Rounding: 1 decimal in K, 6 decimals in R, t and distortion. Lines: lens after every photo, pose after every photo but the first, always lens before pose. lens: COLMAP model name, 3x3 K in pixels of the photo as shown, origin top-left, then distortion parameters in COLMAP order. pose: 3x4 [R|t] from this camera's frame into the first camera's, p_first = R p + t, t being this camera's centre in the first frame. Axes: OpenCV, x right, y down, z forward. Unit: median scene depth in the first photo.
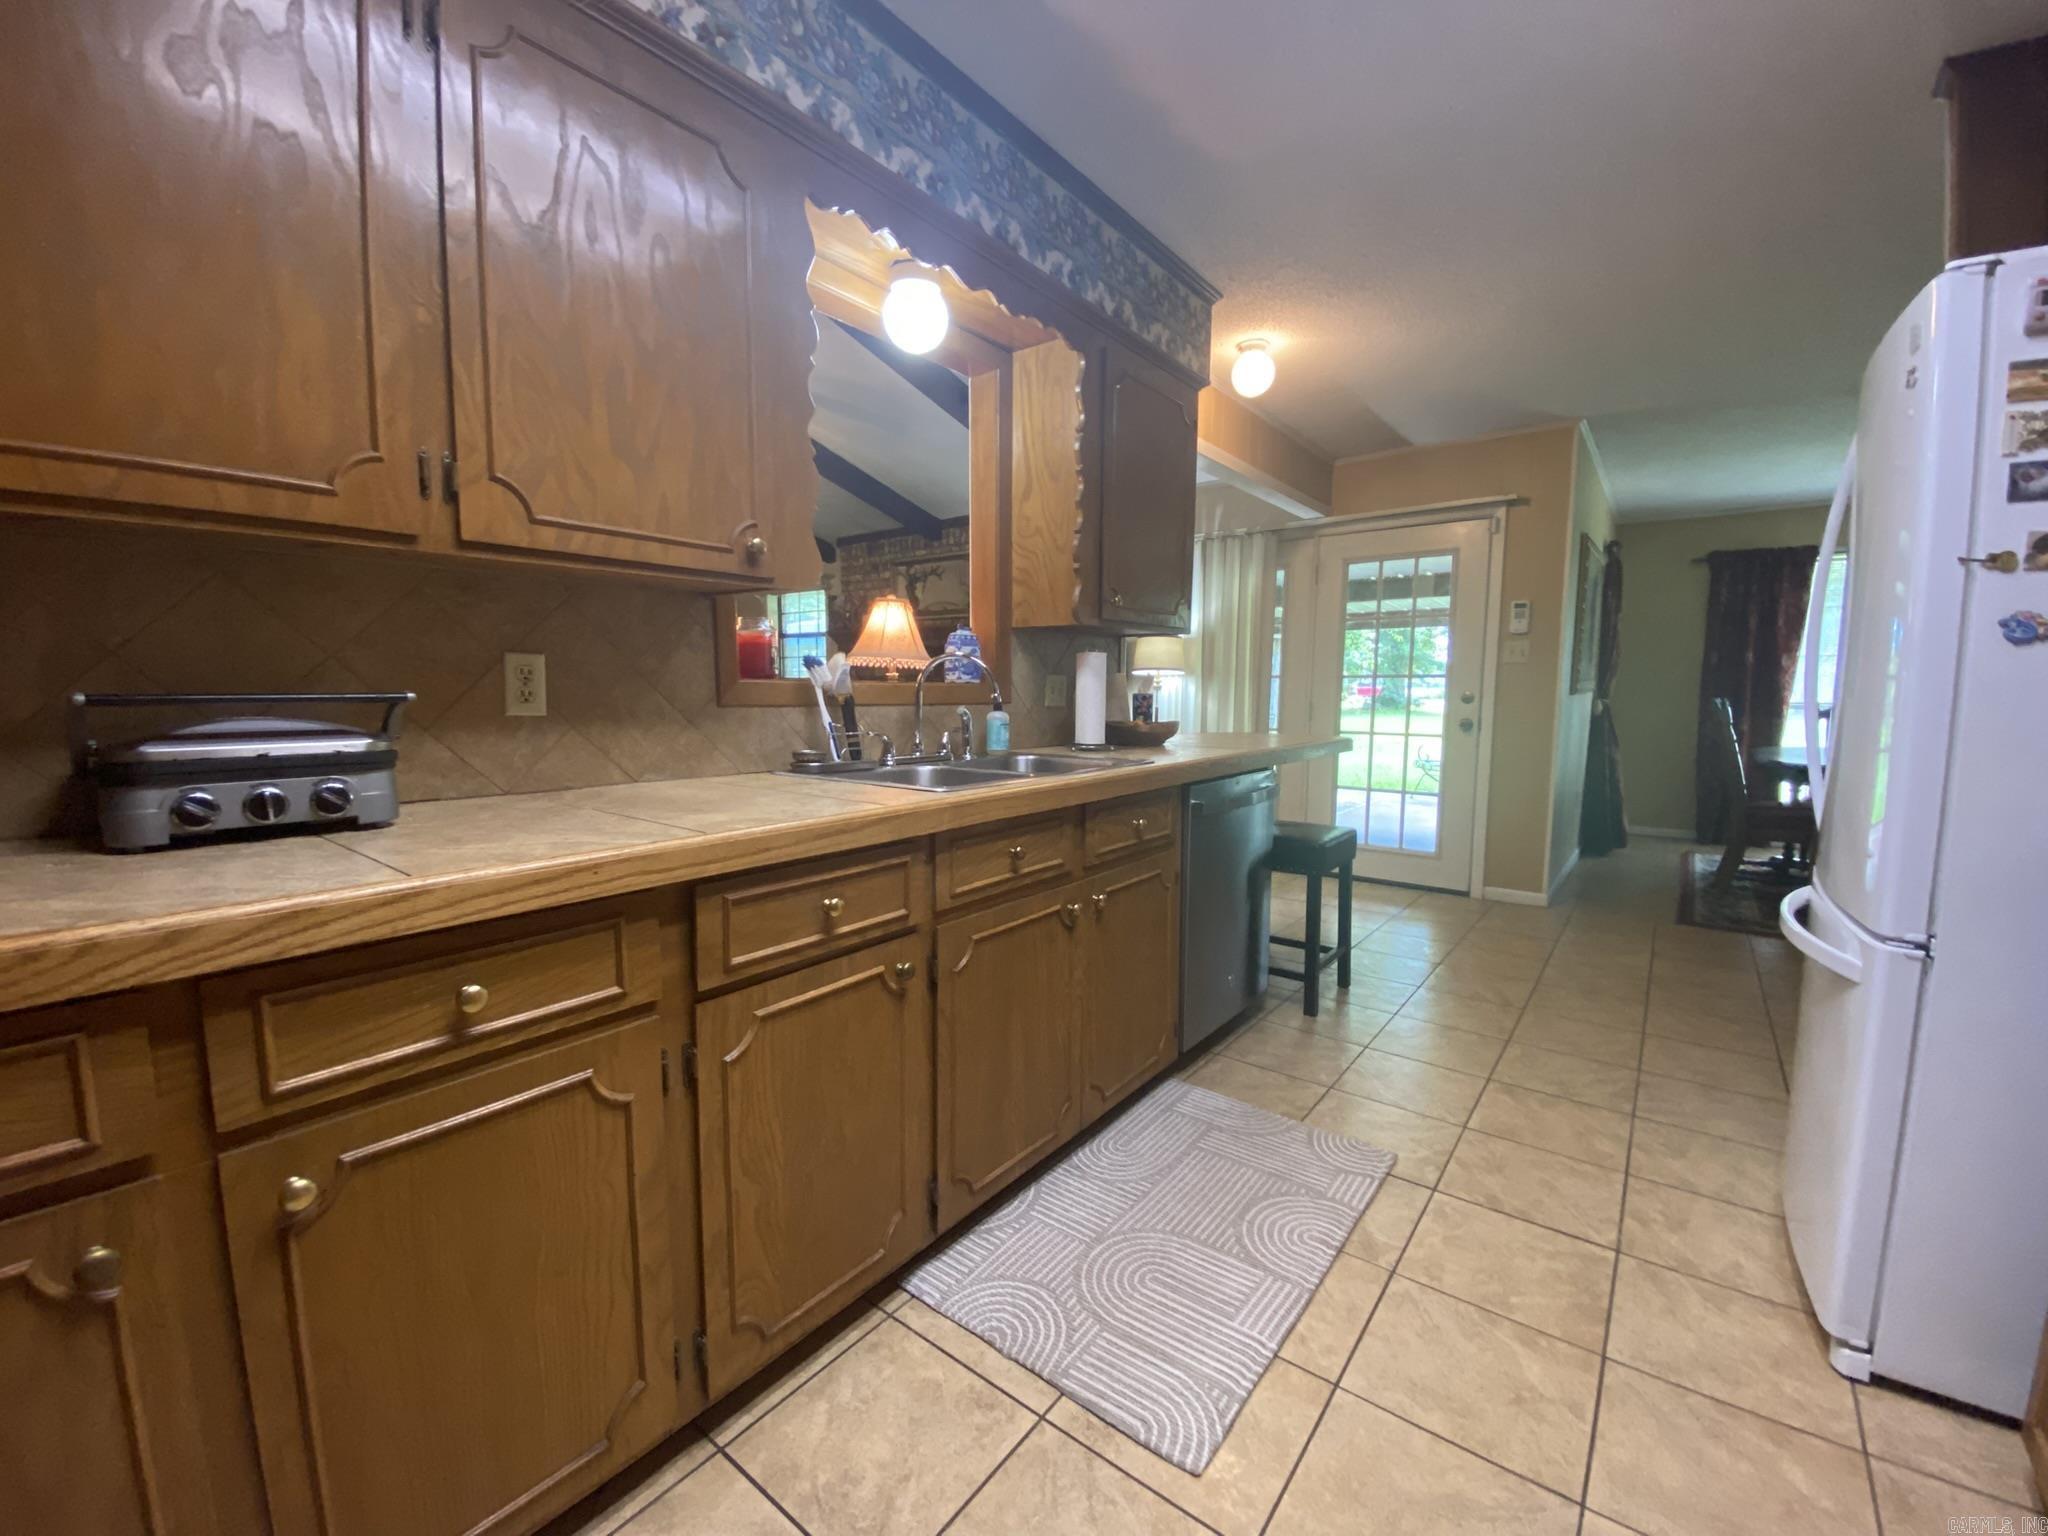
lens RADIAL K [[837.5, 0, 1018.6], [0, 837.5, 782.9], [0, 0, 1]] dist [0.006601, -0.014577]
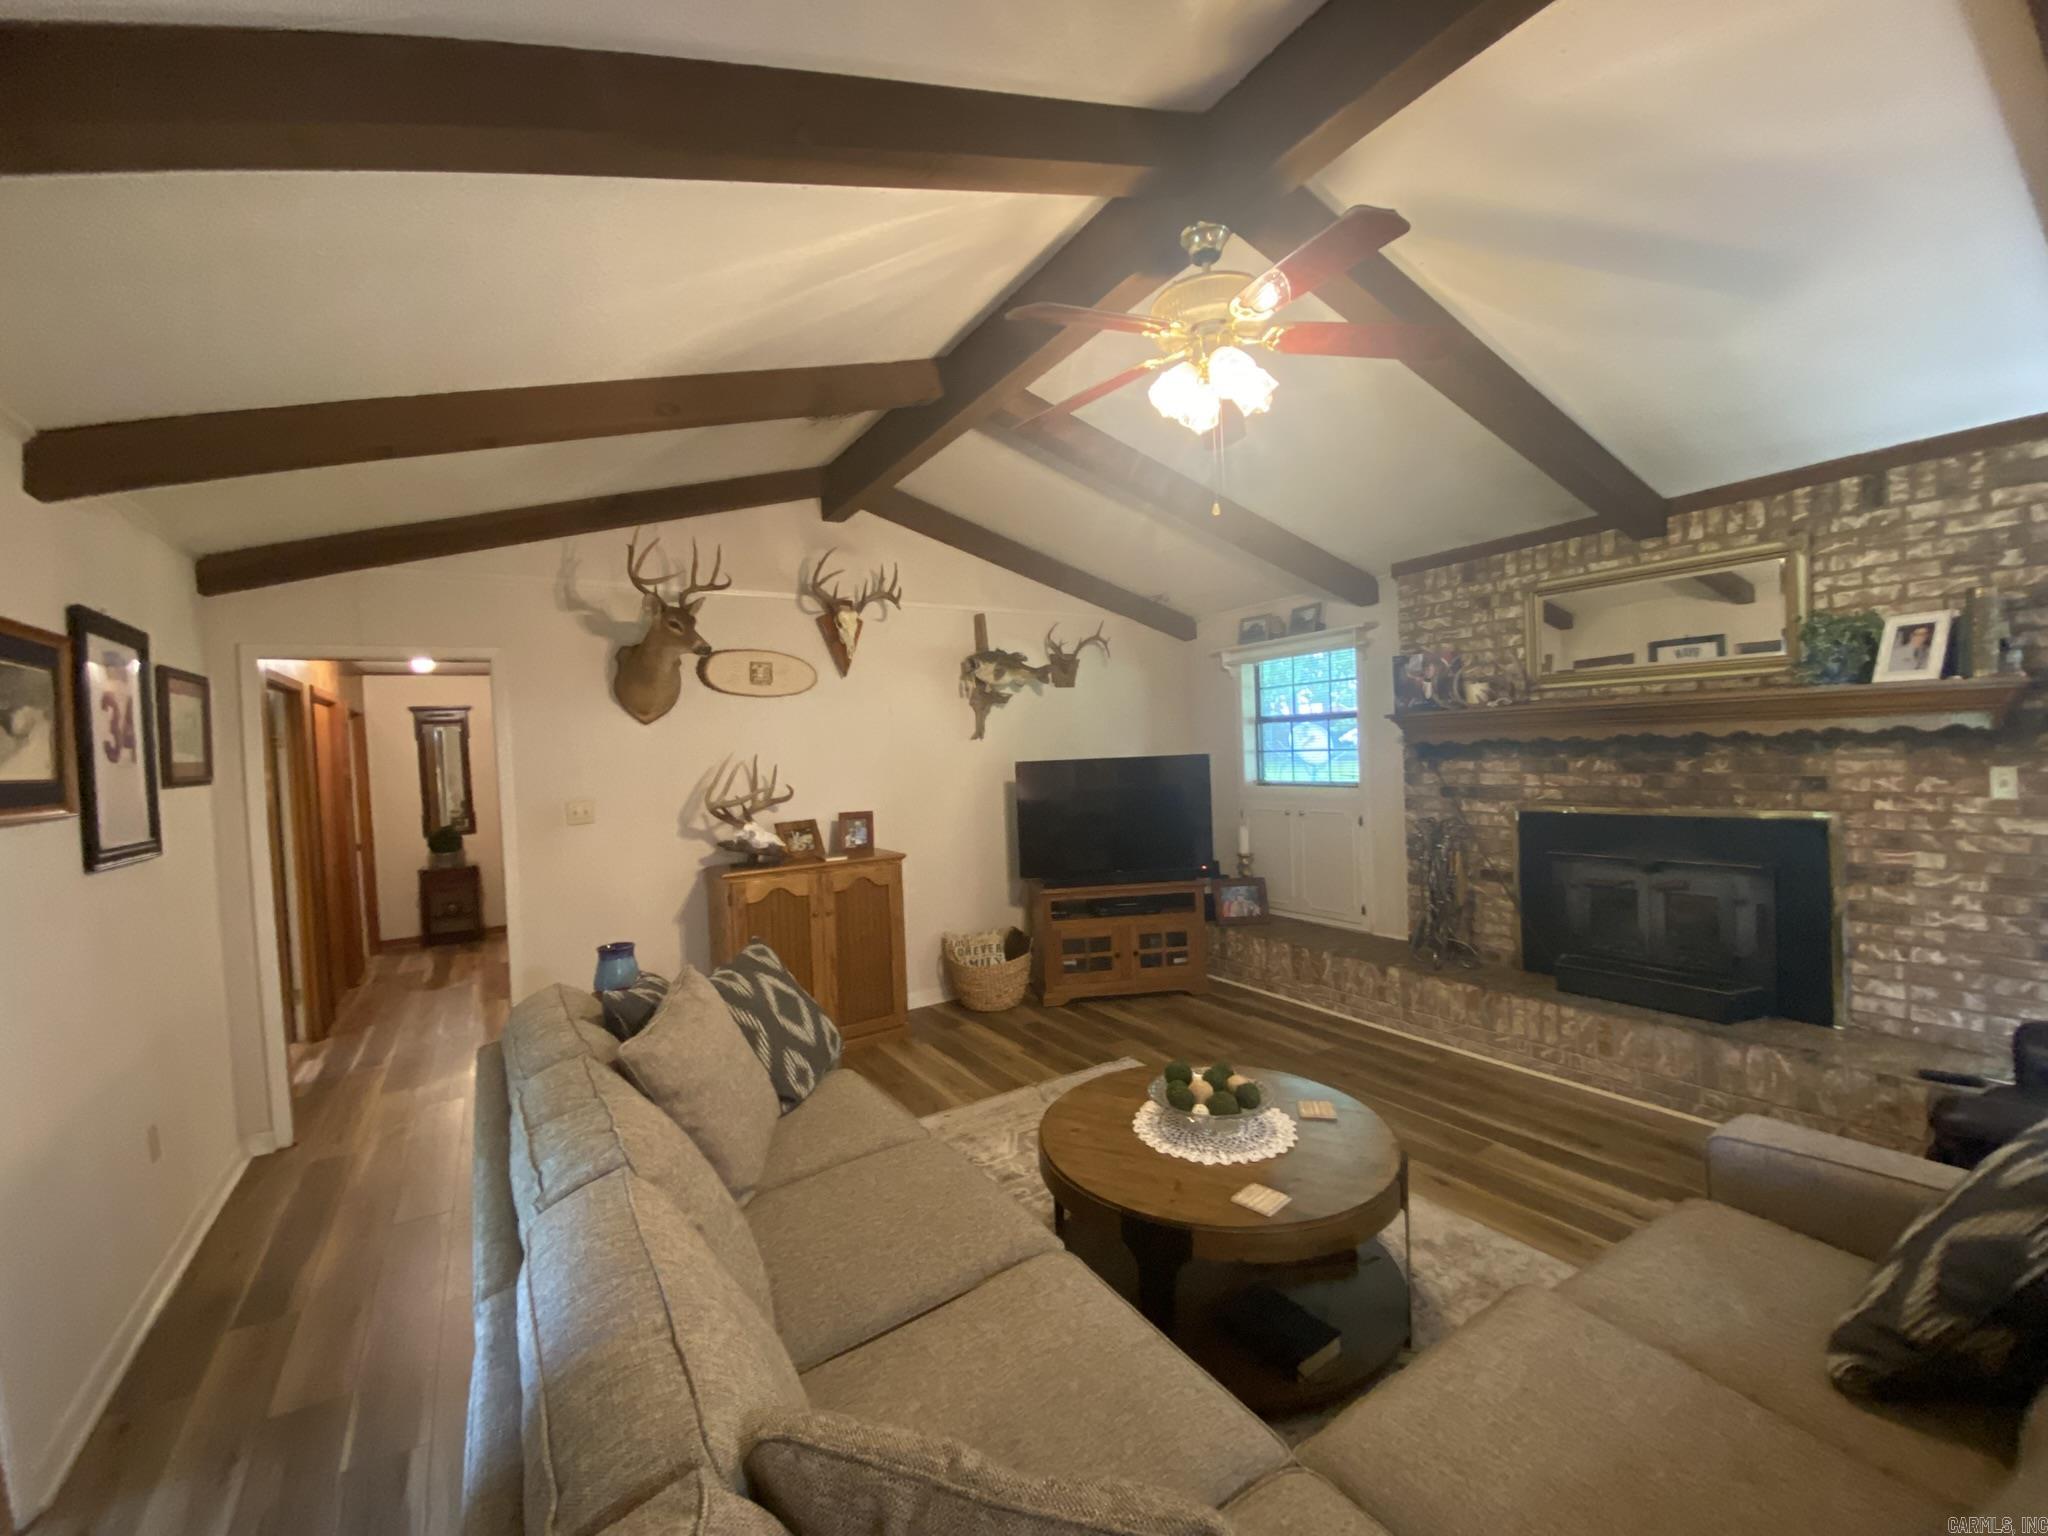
lens RADIAL K [[837.5, 0, 1009.0], [0, 837.5, 773.2], [0, 0, 1]] dist [0.006601, -0.014577]
pose [[0.941484, -0.031463, -0.335585, -0.345909], [0.005798, 0.996998, -0.077208, -0.116697], [0.337007, 0.070744, 0.938841, 0.428709]]
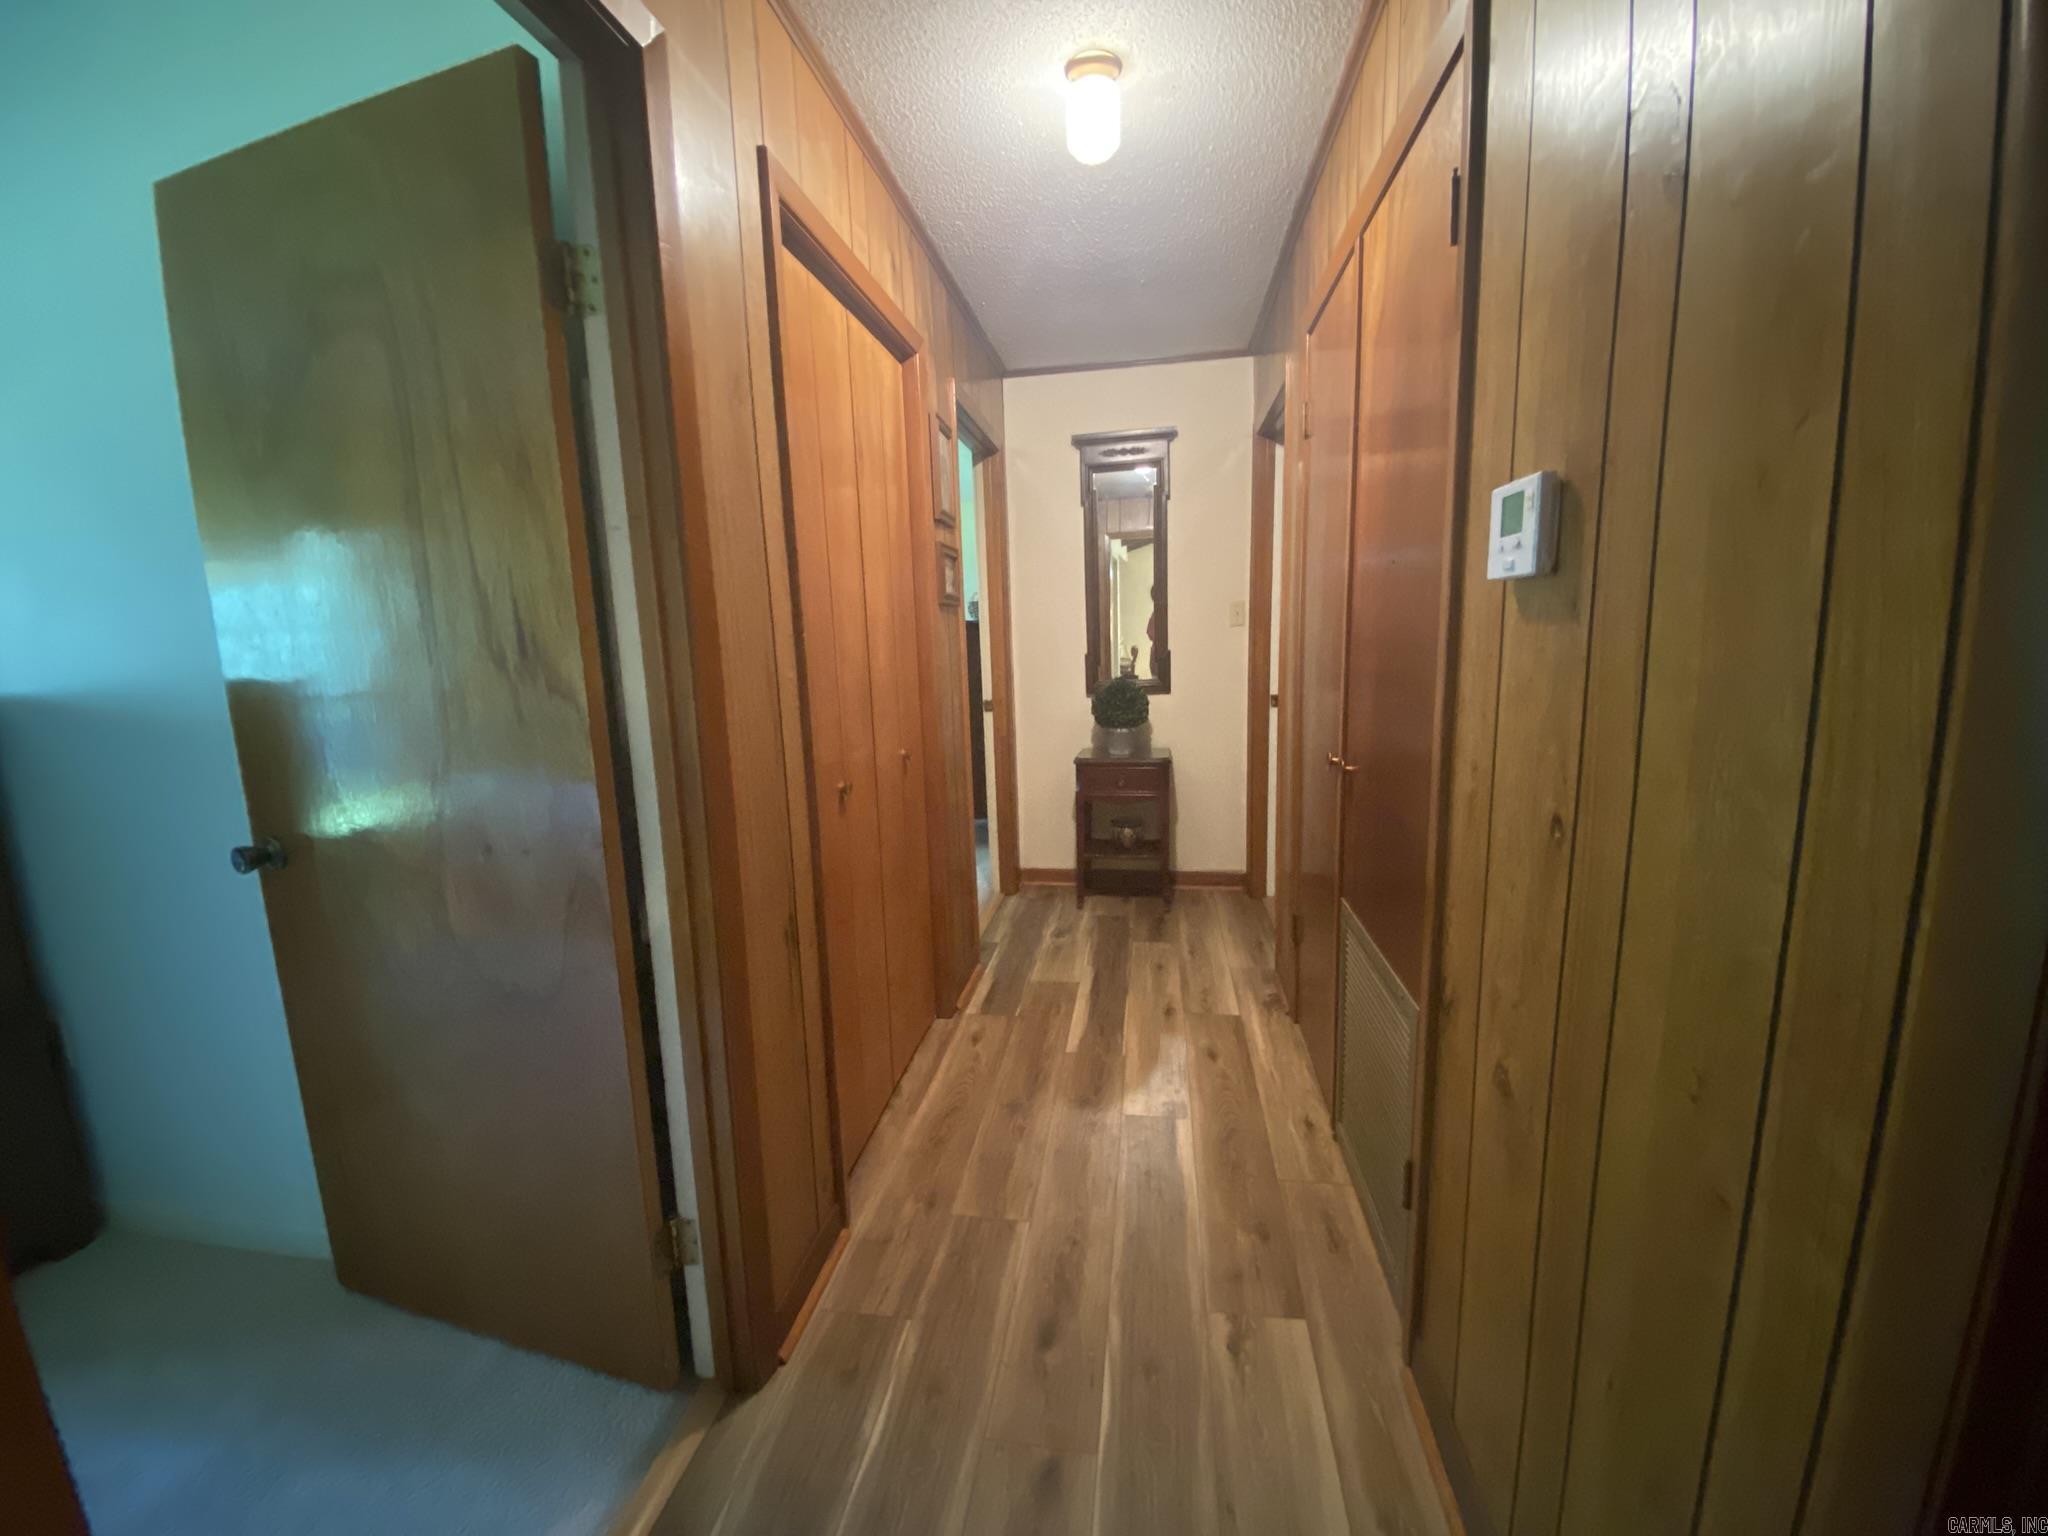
lens RADIAL K [[837.5, 0, 1041.2], [0, 837.5, 785.4], [0, 0, 1]] dist [0.006601, -0.014577]
pose [[0.528973, 0.135528, -0.837747, -1.137532], [-0.072284, 0.990774, 0.114642, -0.127195], [0.845555, -0.000086, 0.533889, 0.996479]]
